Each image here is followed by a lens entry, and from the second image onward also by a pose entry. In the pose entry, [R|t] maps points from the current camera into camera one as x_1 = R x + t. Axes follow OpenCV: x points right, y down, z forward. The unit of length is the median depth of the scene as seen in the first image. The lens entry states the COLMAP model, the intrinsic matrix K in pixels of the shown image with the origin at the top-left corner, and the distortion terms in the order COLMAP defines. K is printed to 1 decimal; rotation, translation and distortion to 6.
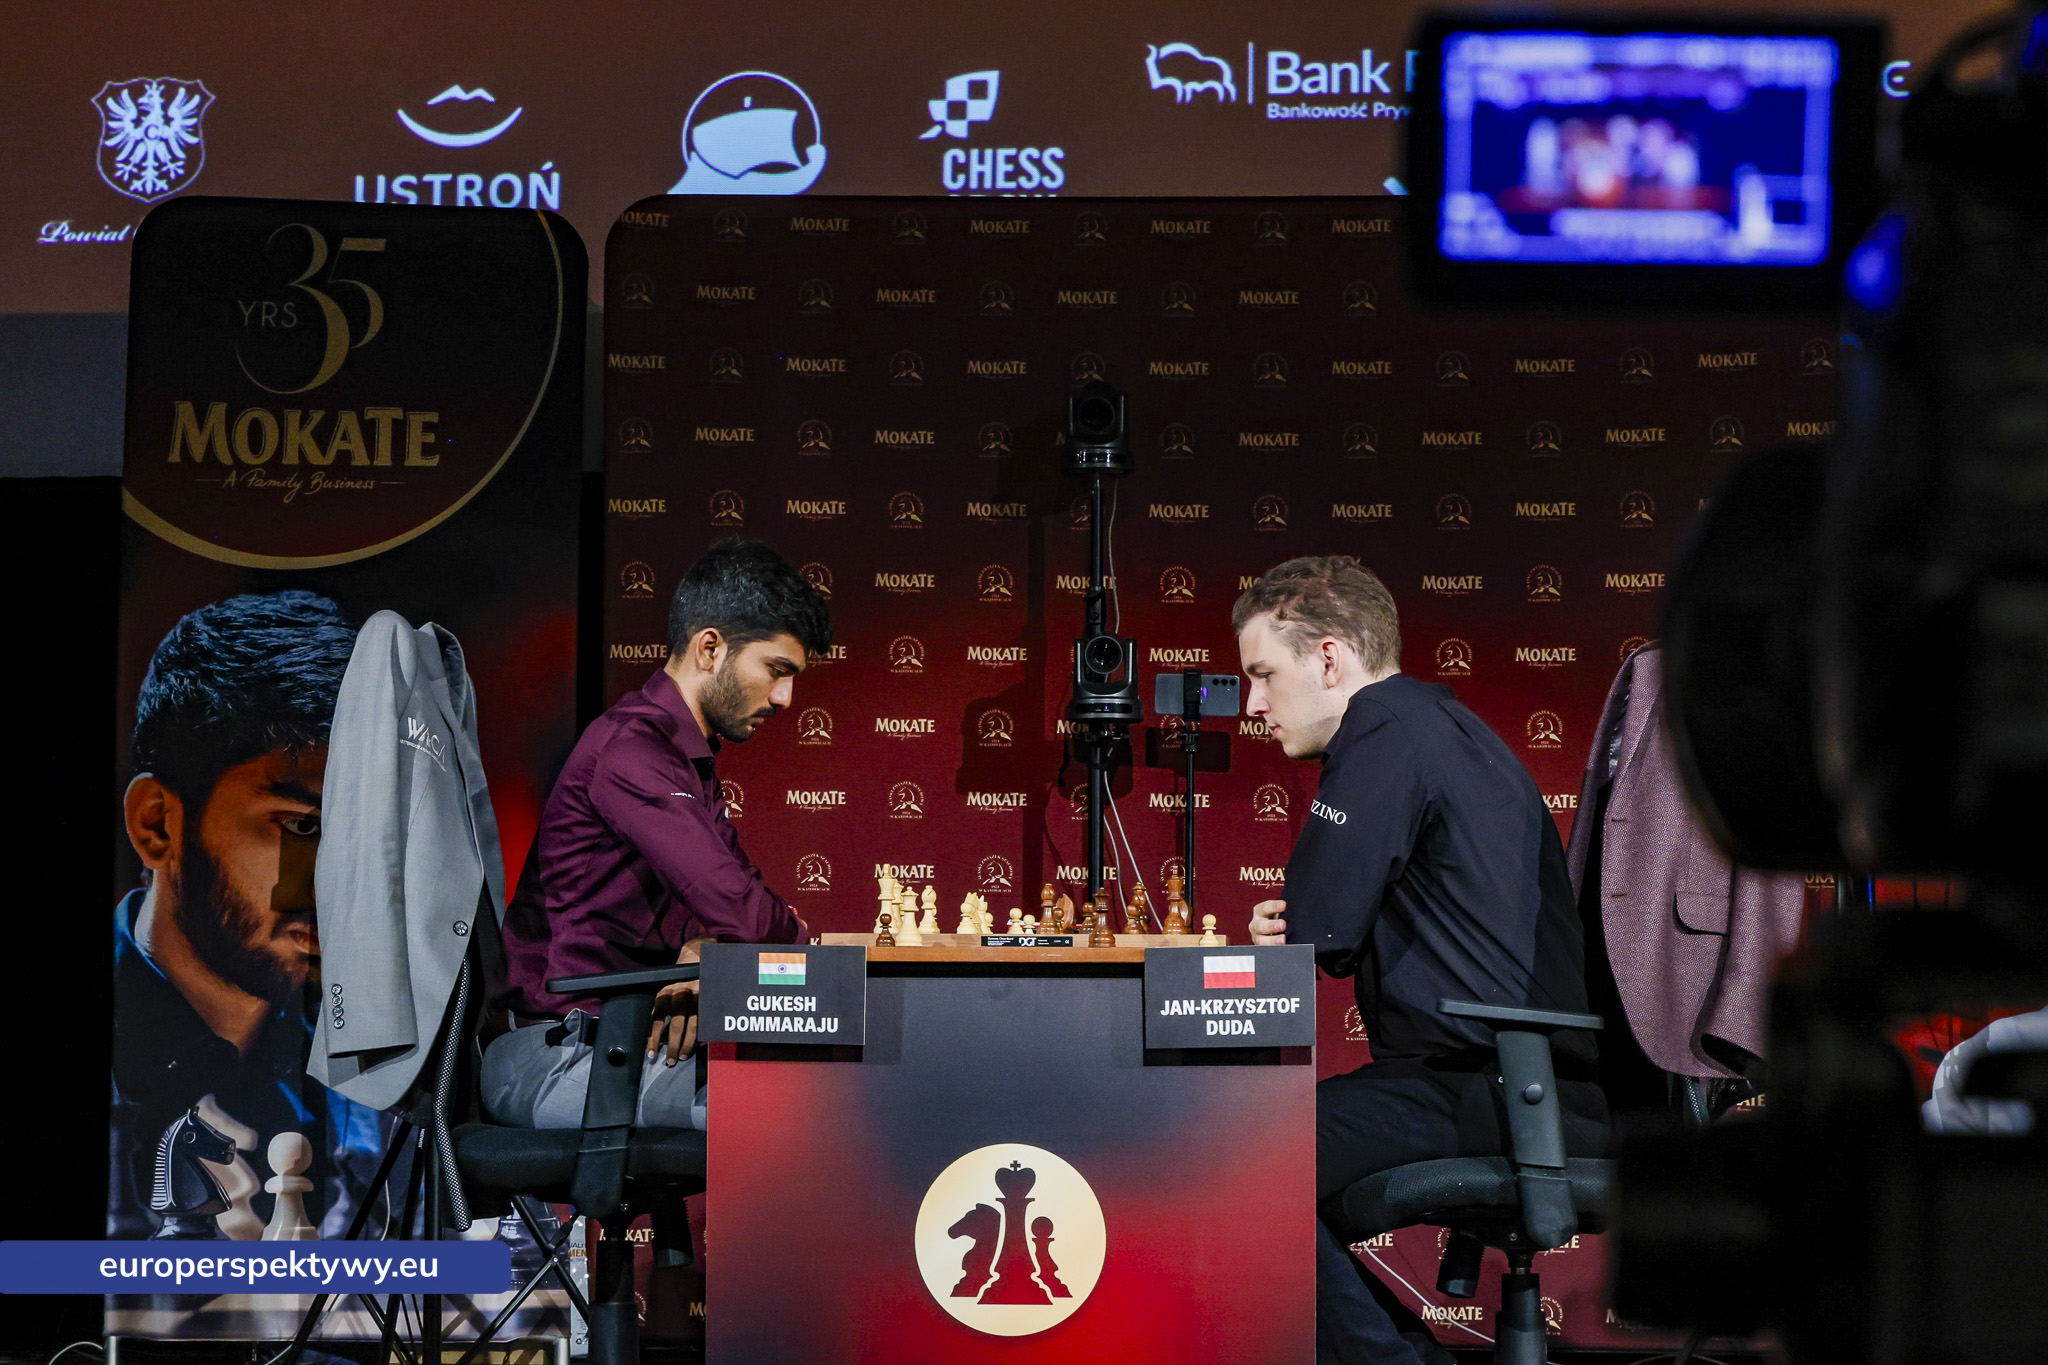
lens RADIAL K [[4456.5, 0, 1027.9], [0, 4456.5, 667.1], [0, 0, 1]] dist [-0.075693, -0.245480]
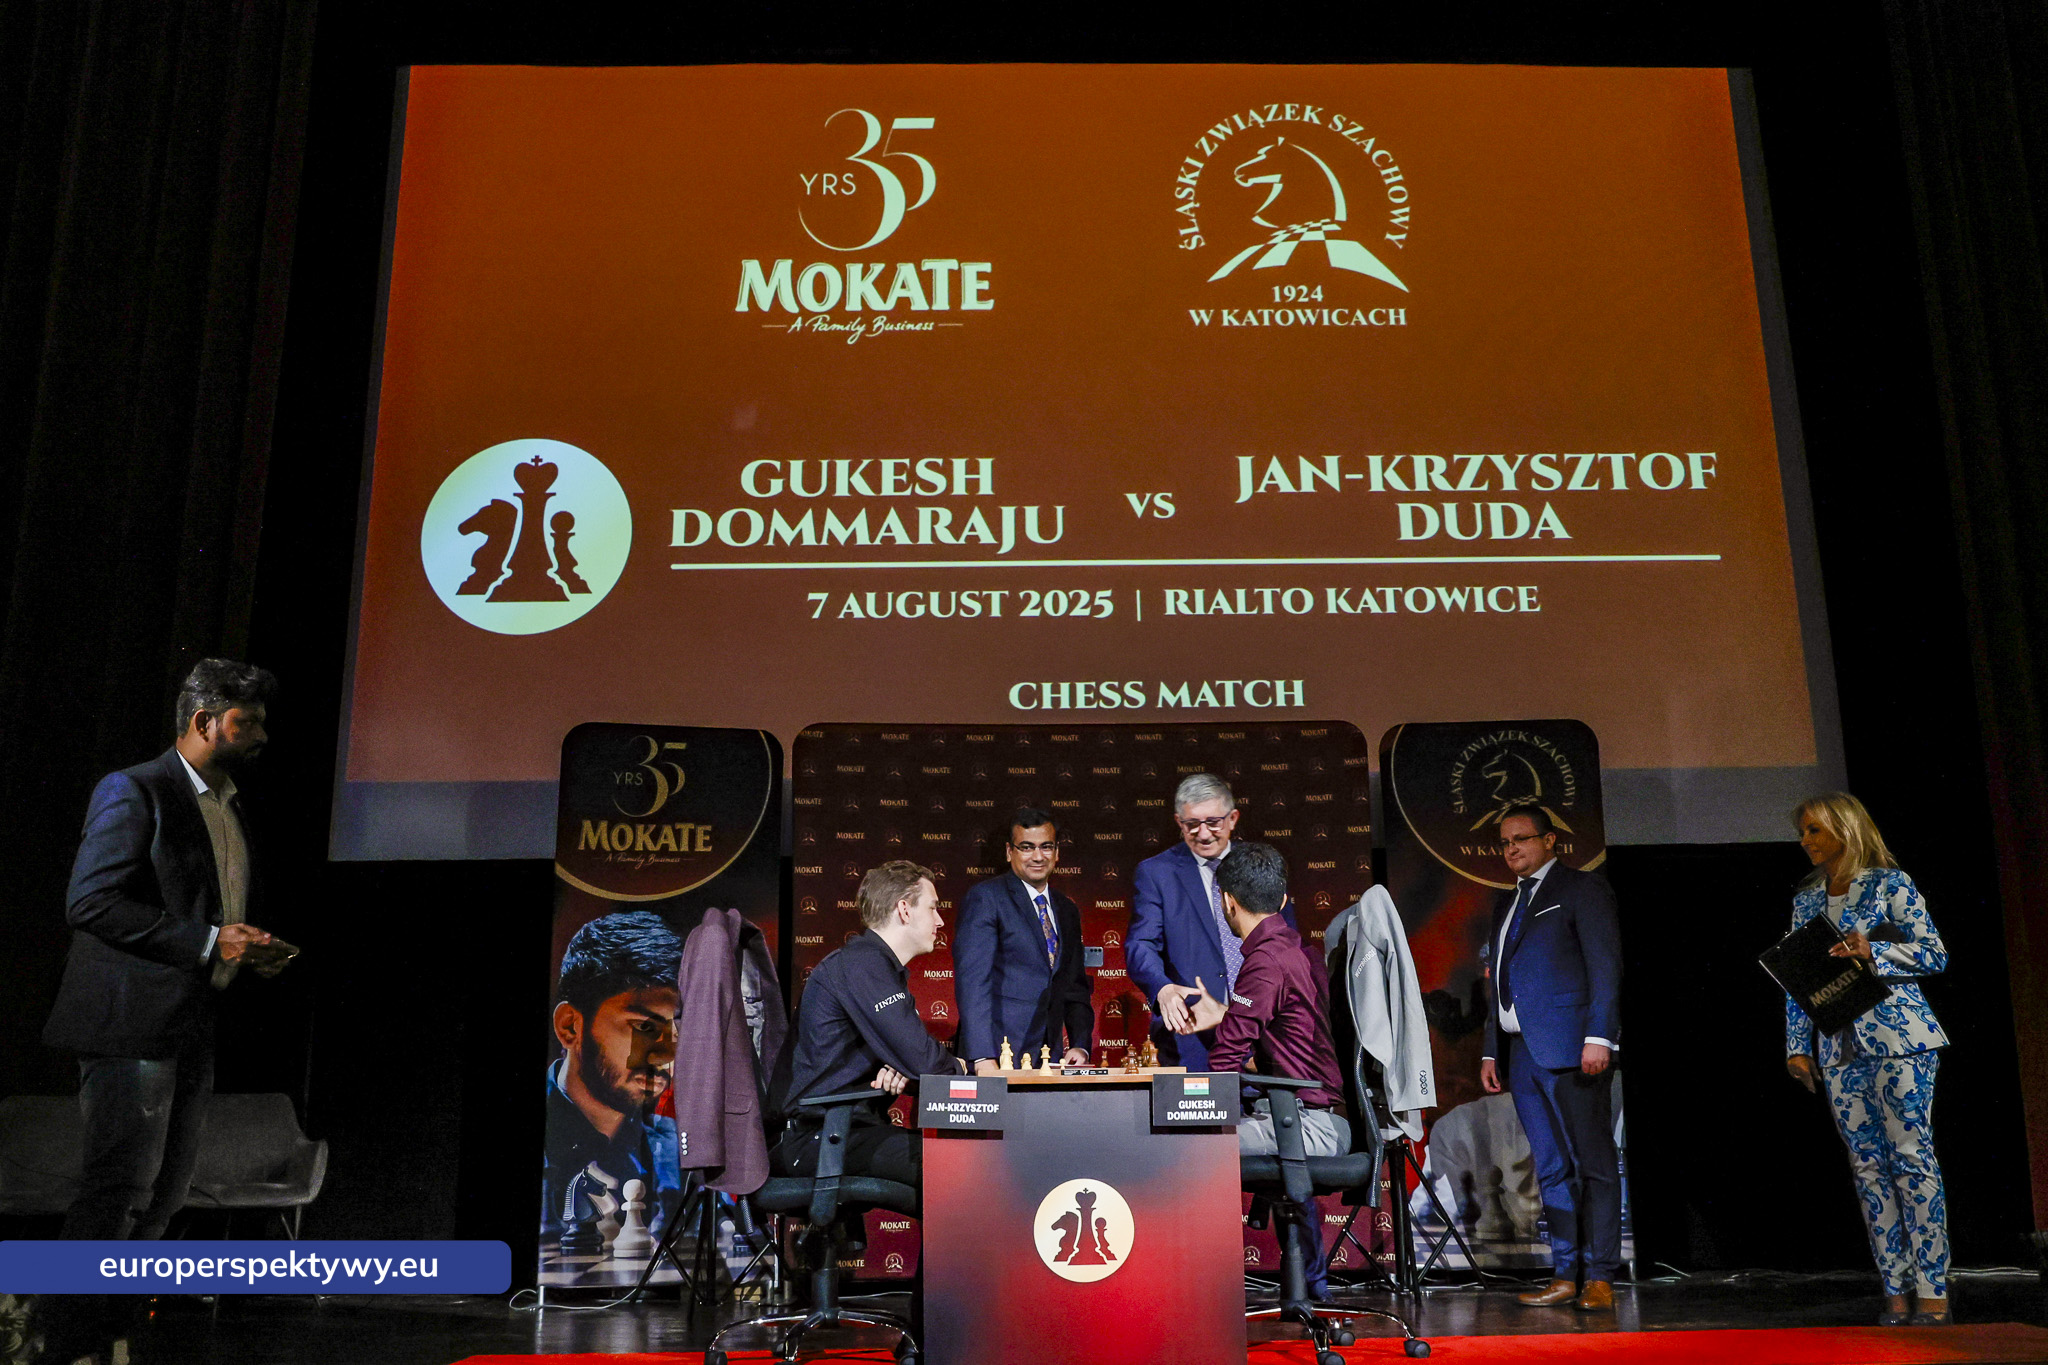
lens RADIAL K [[1826.0, 0, 1053.3], [0, 1826.0, 717.0], [0, 0, 1]] dist [-0.048580, 0.072188]
pose [[0.993256, 0.004361, 0.115859, -0.073839], [0.011552, 0.990597, -0.136326, 0.011031], [-0.115364, 0.136745, 0.983866, 0.134764]]
